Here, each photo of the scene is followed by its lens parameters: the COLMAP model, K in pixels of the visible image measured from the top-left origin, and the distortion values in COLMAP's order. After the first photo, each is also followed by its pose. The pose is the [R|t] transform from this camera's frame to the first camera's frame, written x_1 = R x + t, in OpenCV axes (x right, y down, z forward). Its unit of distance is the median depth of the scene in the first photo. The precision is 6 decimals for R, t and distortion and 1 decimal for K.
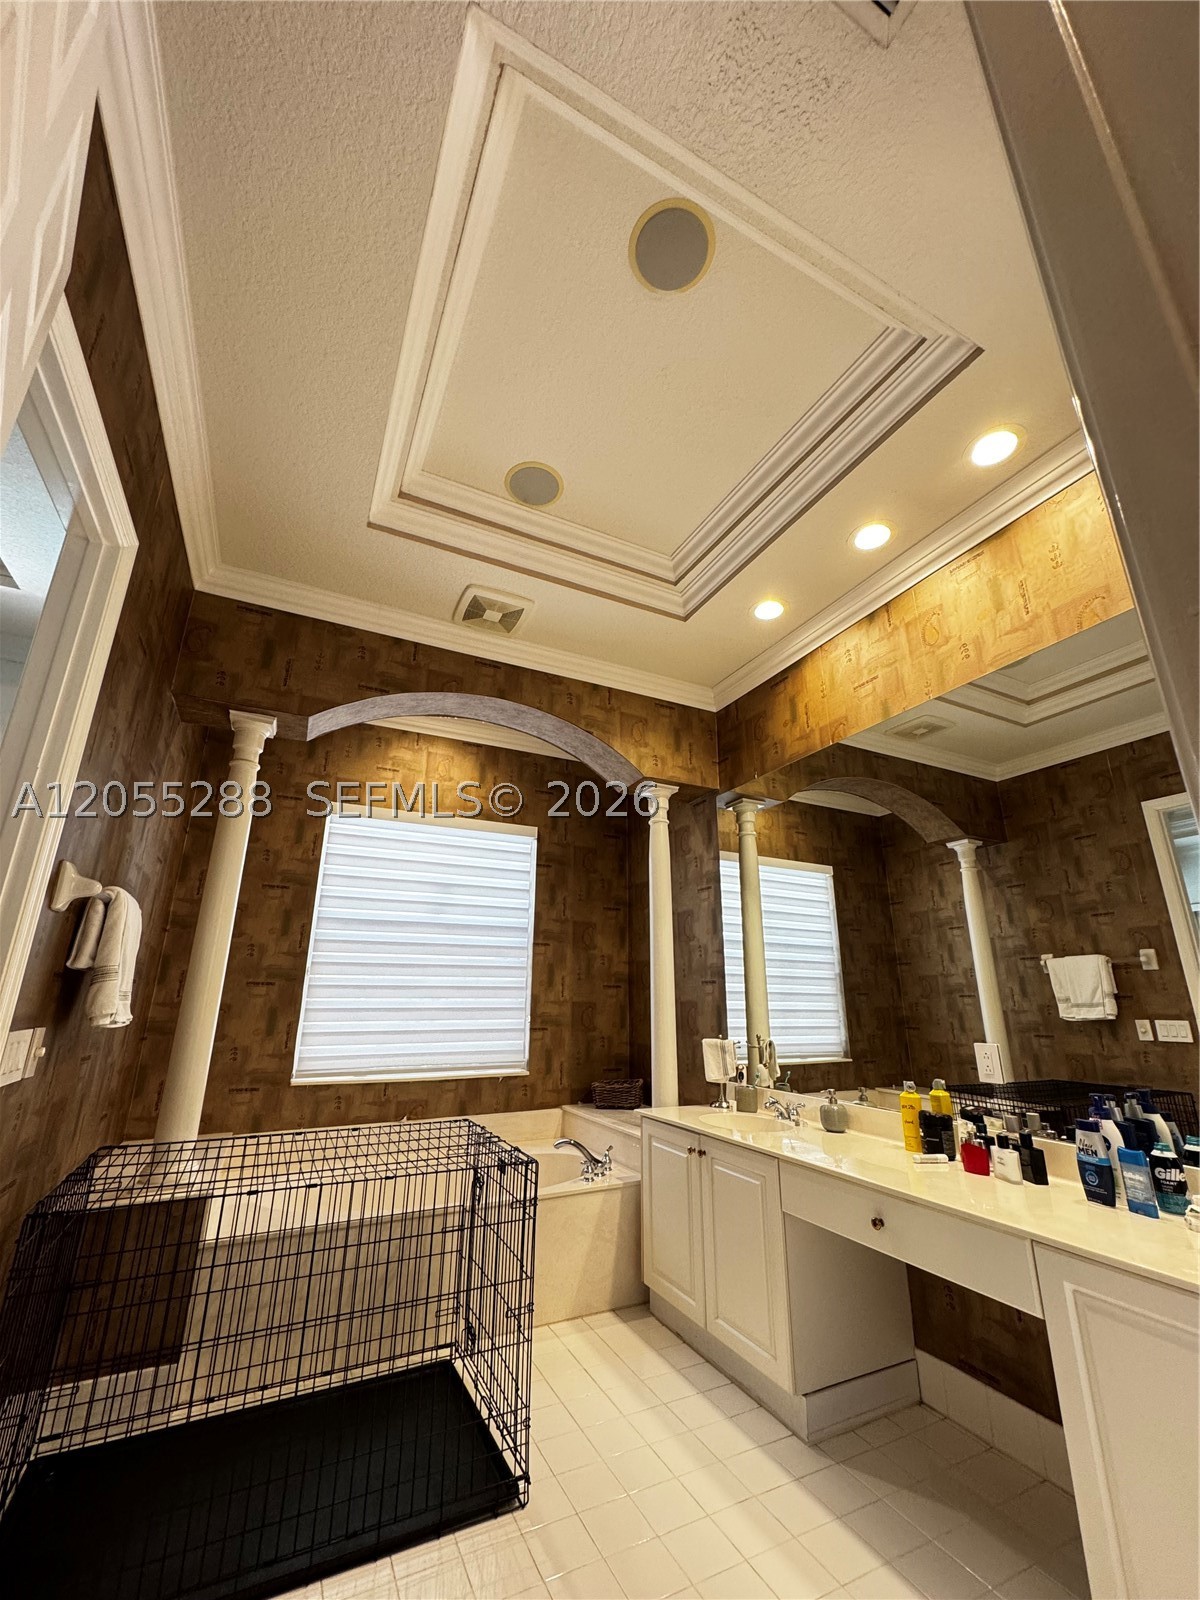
lens RADIAL K [[641.6, 0, 603.5], [0, 641.6, 794.6], [0, 0, 1]] dist [-0.004517, 0.001779]
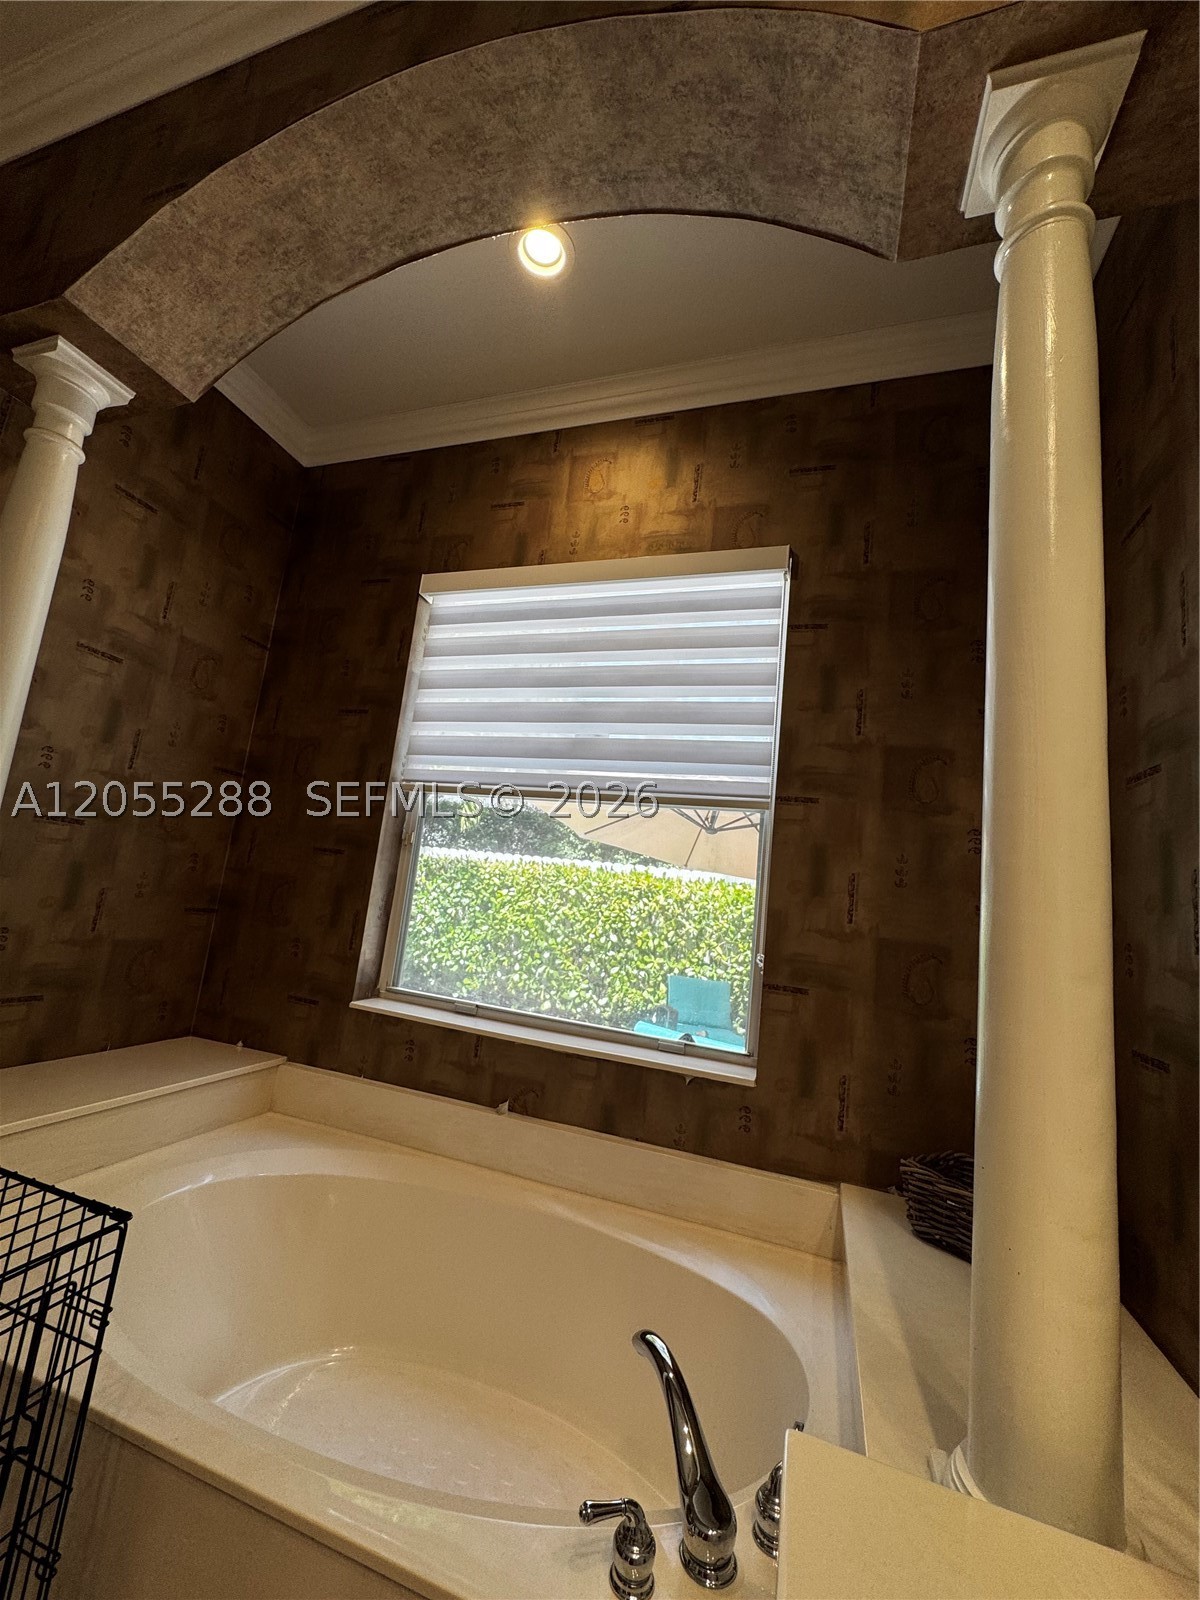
lens RADIAL K [[641.6, 0, 592.3], [0, 641.6, 801.4], [0, 0, 1]] dist [-0.004517, 0.001779]
pose [[0.698602, -0.036354, -0.714586, 0.120927], [0.115433, 0.991352, 0.062416, 0.198270], [0.706137, -0.126091, 0.696758, 0.623065]]
